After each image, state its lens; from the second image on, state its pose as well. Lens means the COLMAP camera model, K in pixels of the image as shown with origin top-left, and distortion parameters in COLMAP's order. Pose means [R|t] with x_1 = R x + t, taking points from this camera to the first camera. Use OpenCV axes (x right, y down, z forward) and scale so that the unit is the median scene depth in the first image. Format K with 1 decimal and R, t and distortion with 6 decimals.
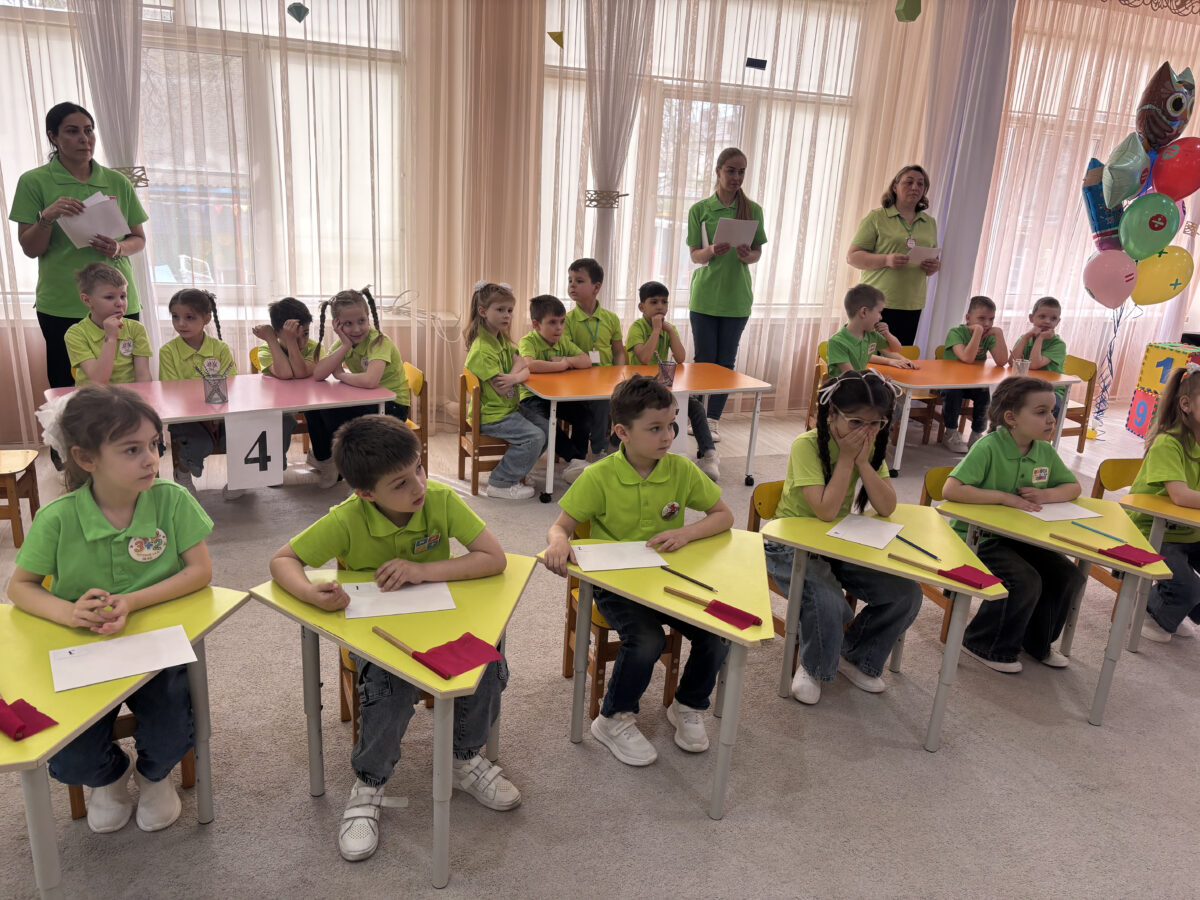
lens RADIAL K [[900.9, 0, 605.5], [0, 900.9, 451.1], [0, 0, 1]] dist [0.000422, -0.000674]
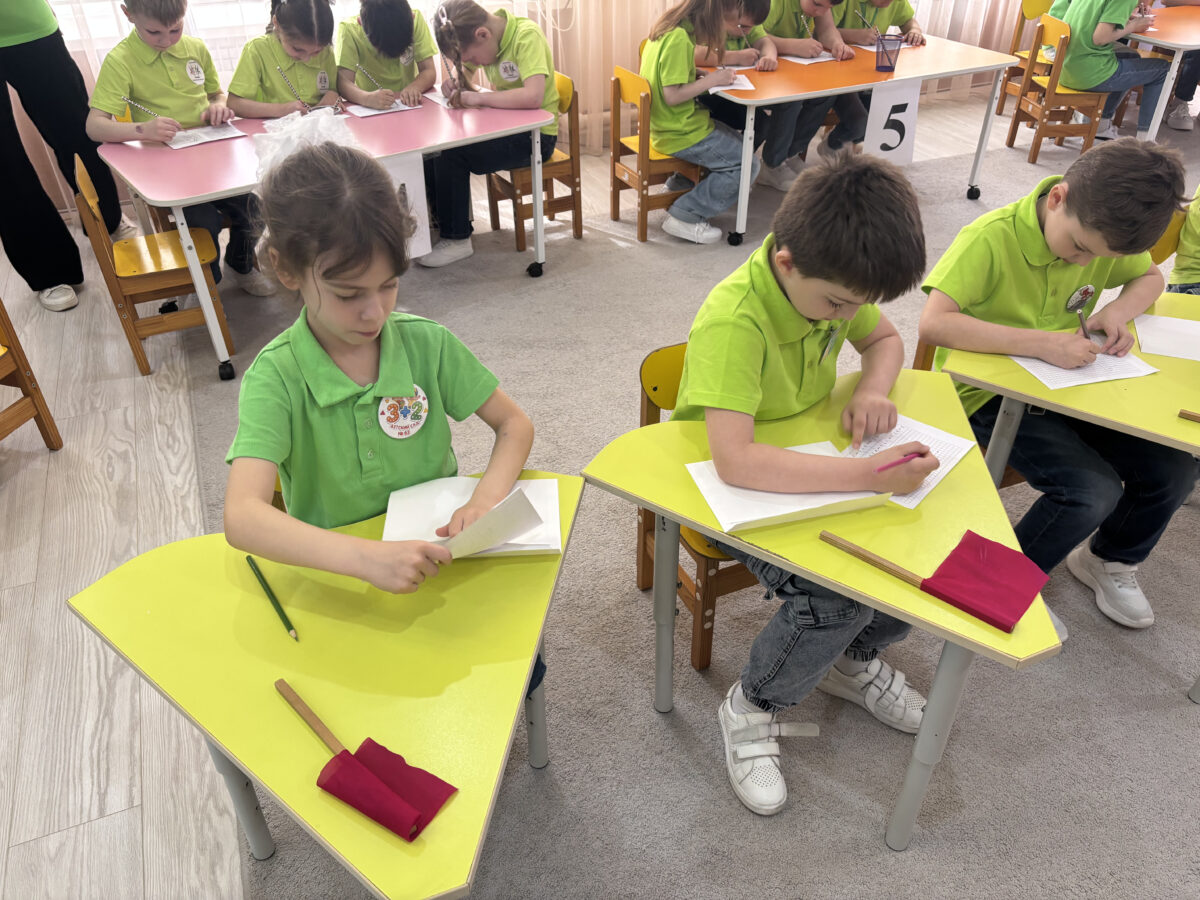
lens RADIAL K [[900.9, 0, 588.0], [0, 900.9, 453.4], [0, 0, 1]] dist [0.000422, -0.000674]
pose [[0.997316, -0.068739, -0.025197, -0.354129], [0.073198, 0.942817, 0.325175, -0.067715], [0.001404, -0.326146, 0.945318, 0.366879]]
